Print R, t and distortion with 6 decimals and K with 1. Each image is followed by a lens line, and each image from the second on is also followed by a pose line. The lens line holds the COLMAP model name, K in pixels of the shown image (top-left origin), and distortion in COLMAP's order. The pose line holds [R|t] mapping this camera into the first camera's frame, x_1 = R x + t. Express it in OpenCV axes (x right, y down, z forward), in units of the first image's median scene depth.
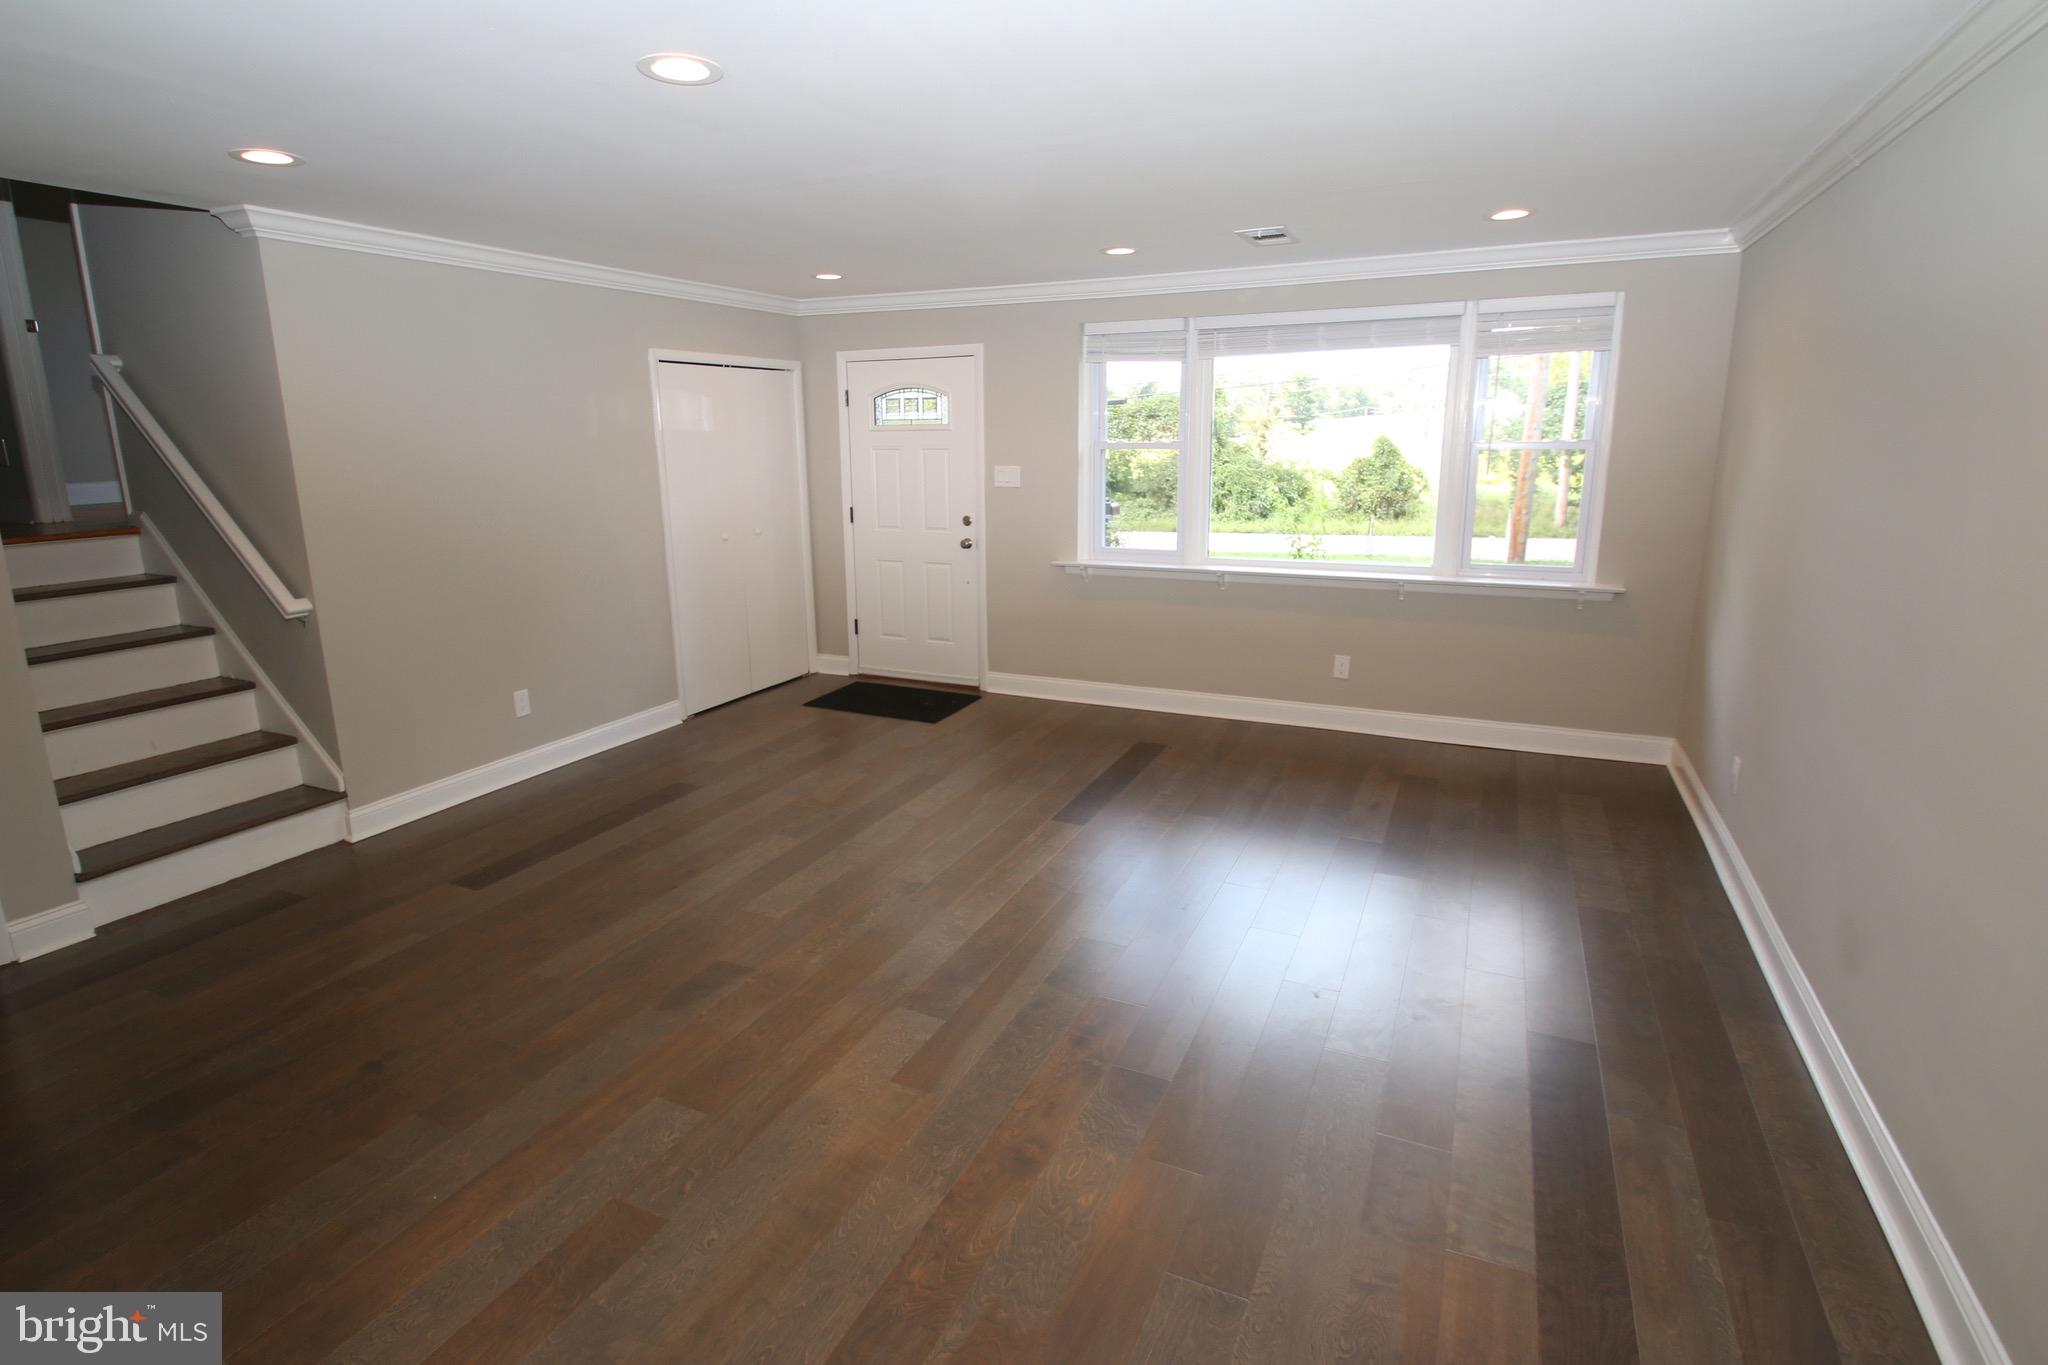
lens RADIAL K [[1019.3, 0, 1023.0], [0, 1019.3, 670.8], [0, 0, 1]] dist [-0.005225, -0.009906]
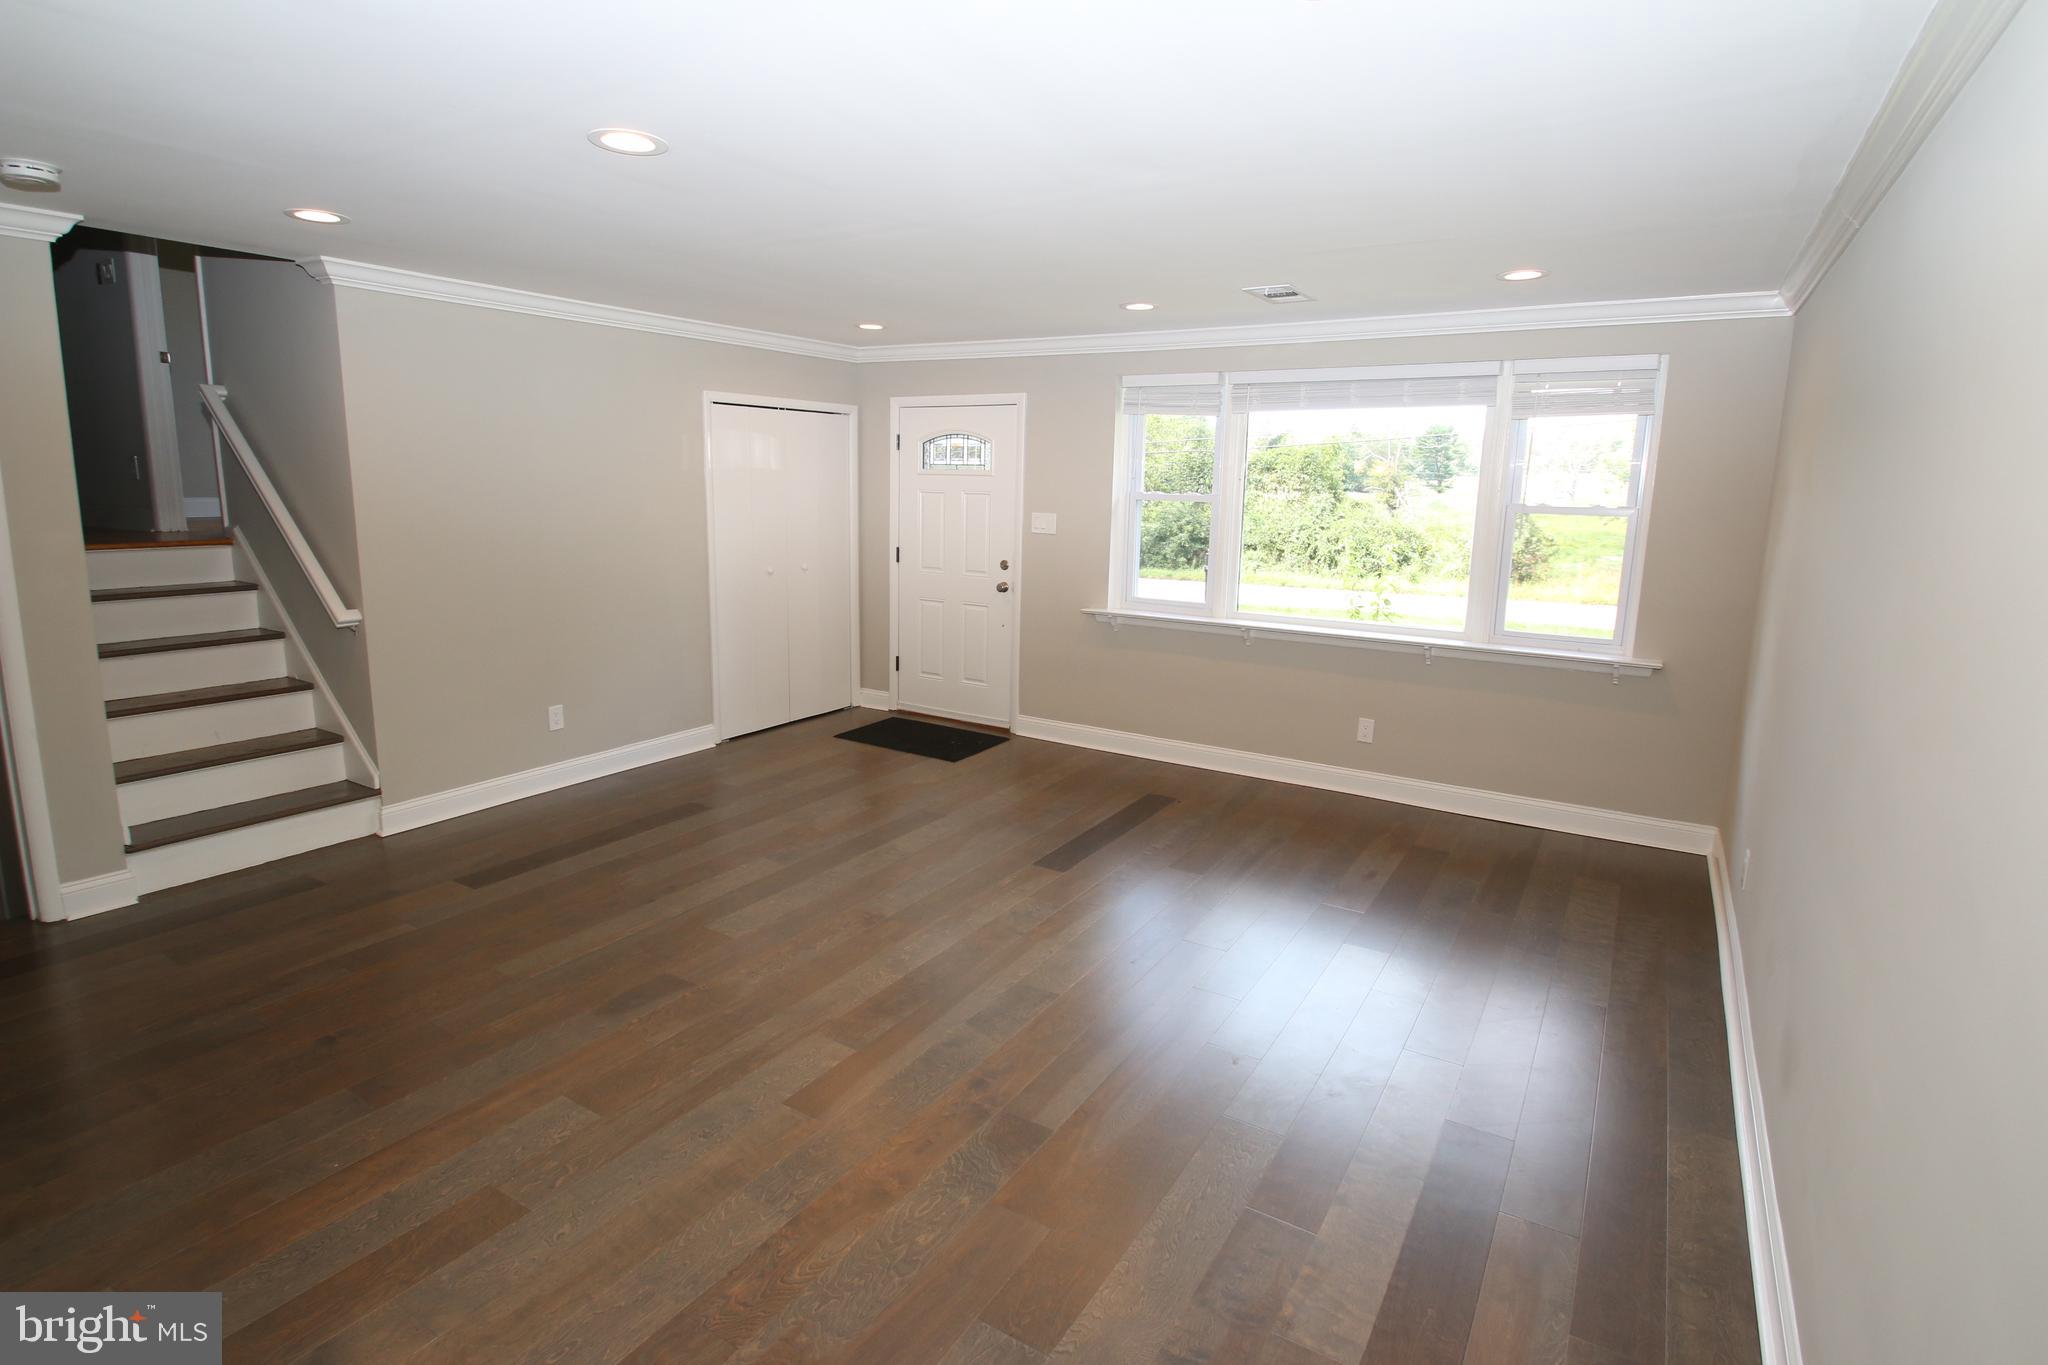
lens RADIAL K [[1019.3, 0, 1004.9], [0, 1019.3, 674.3], [0, 0, 1]] dist [-0.005225, -0.009906]
pose [[0.992002, 0.053441, -0.114348, 0.108466], [-0.057933, 0.997659, -0.036329, -0.002367], [0.112139, 0.042663, 0.992776, -0.006894]]
